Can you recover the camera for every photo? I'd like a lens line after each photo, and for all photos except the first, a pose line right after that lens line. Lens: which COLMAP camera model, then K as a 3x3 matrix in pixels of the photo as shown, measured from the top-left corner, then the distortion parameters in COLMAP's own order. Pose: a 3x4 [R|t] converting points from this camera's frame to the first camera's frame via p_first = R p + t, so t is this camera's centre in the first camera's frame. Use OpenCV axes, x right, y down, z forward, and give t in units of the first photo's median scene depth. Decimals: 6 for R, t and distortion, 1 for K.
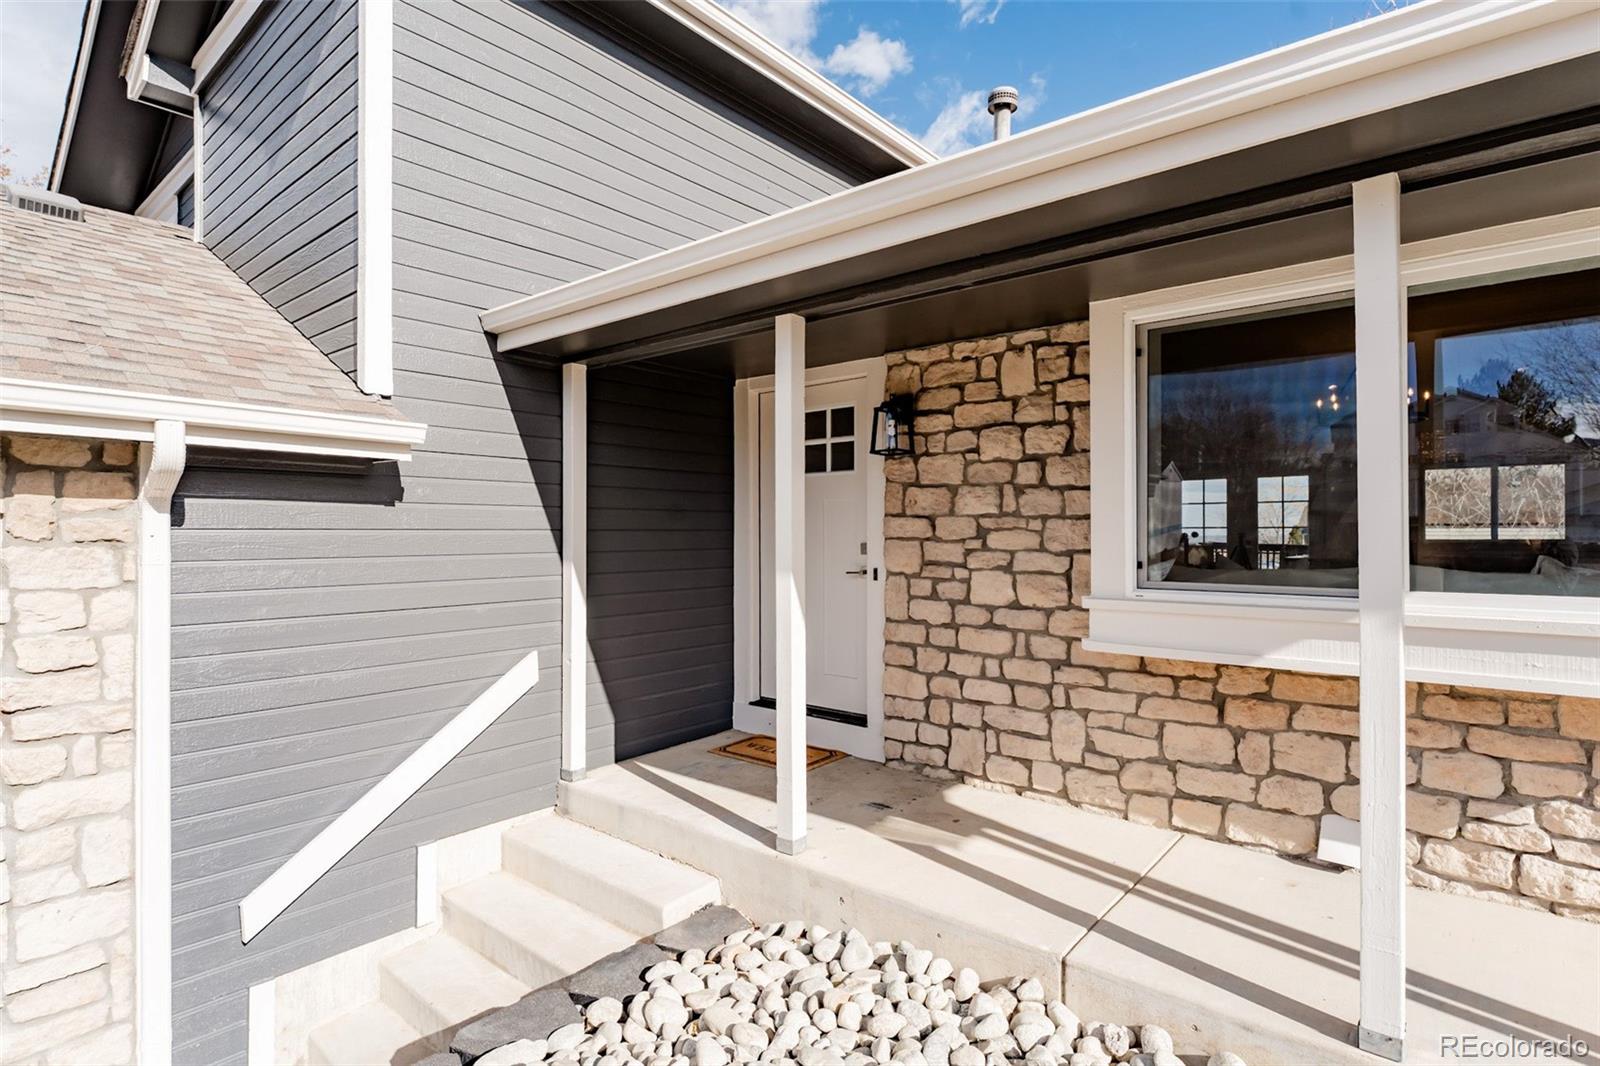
lens RADIAL K [[793.2, 0, 790.6], [0, 793.2, 528.9], [0, 0, 1]] dist [-0.000684, -0.000706]
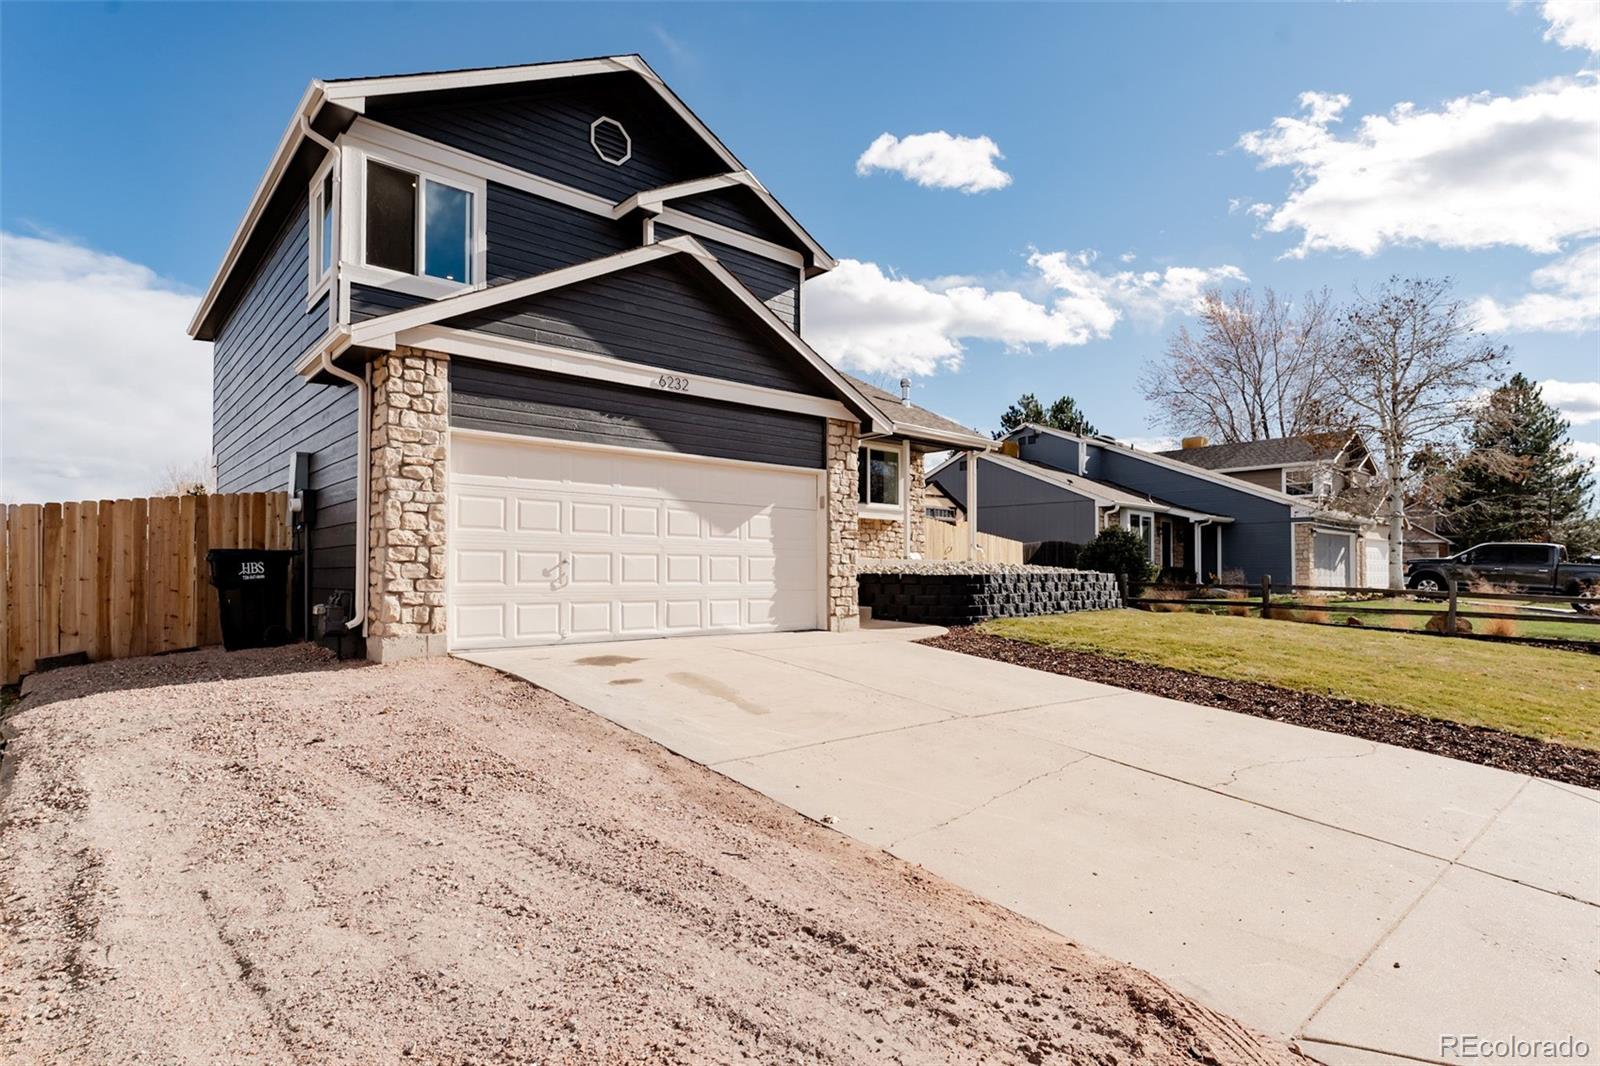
lens RADIAL K [[828.1, 0, 800.6], [0, 828.1, 563.1], [0, 0, 1]] dist [0.000359, 0.000010]
pose [[0.129845, 0.011975, 0.991462, -3.644291], [-0.007485, 0.999910, -0.011096, 0.411542], [-0.991506, -0.005980, 0.129923, 0.511960]]
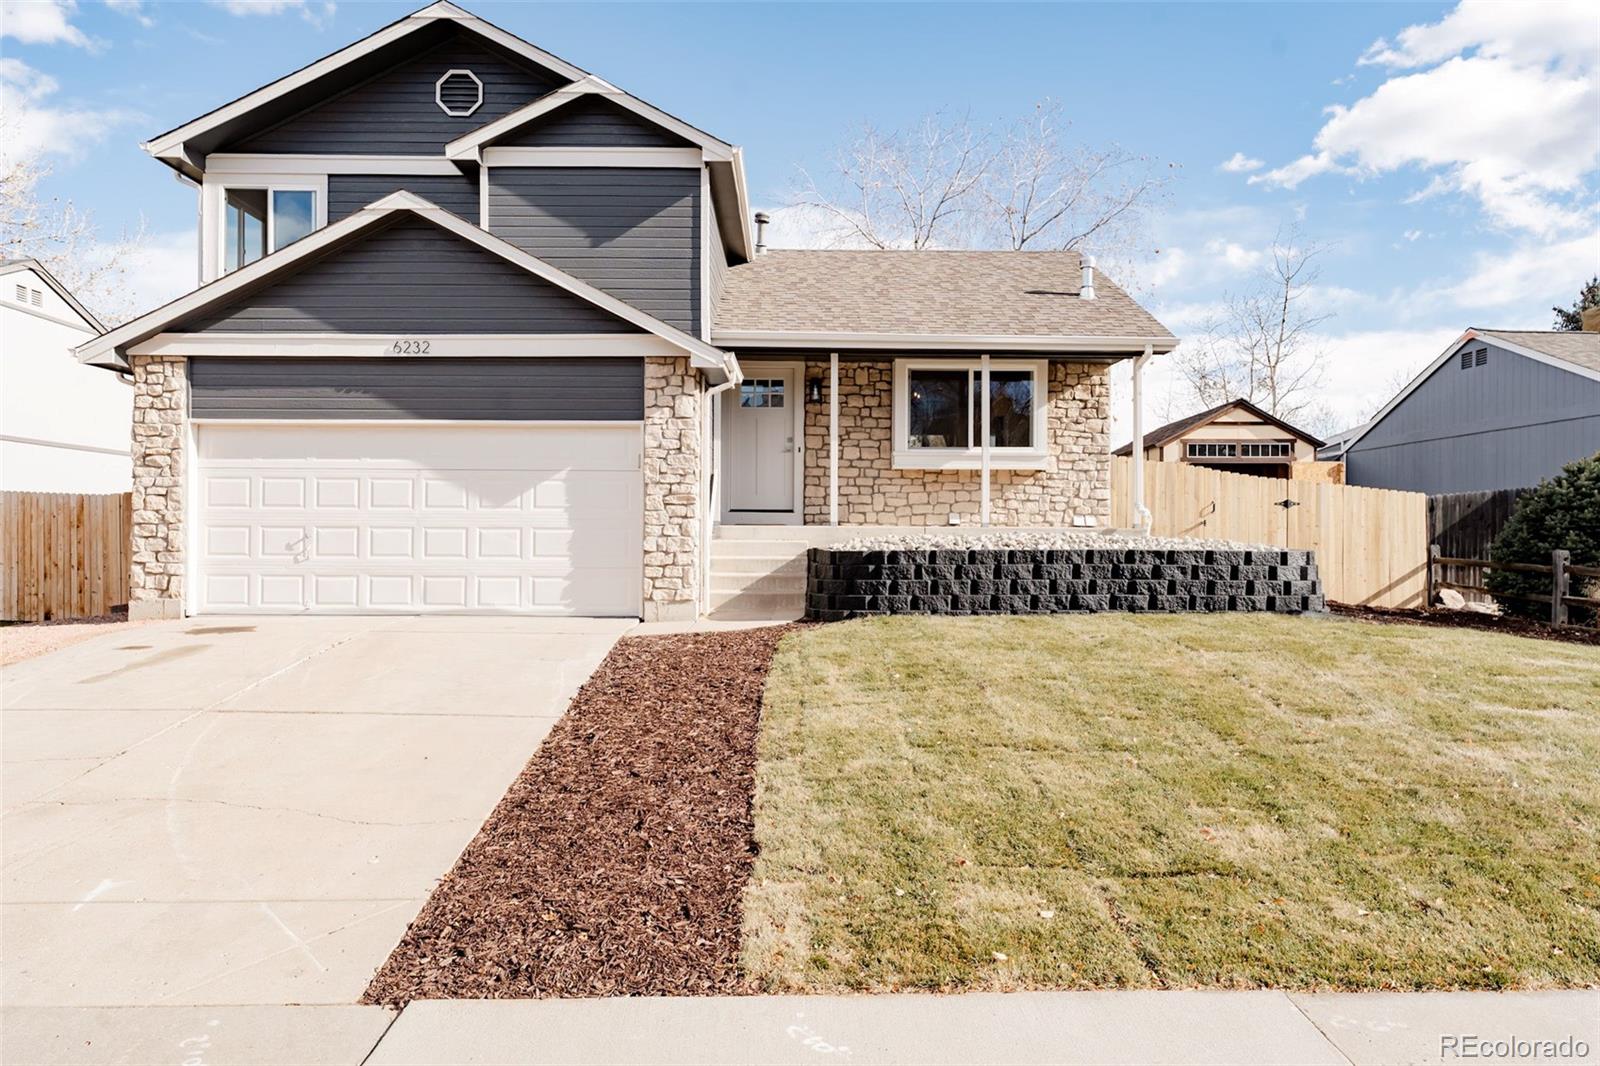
lens RADIAL K [[1074.7, 0, 800.9], [0, 1074.7, 537.5], [0, 0, 1]] dist [-0.000501, 0.000292]
pose [[0.749343, 0.002096, 0.662179, -2.458046], [-0.007705, 0.999955, 0.005553, 0.364141], [-0.662137, -0.009263, 0.749325, -1.767592]]
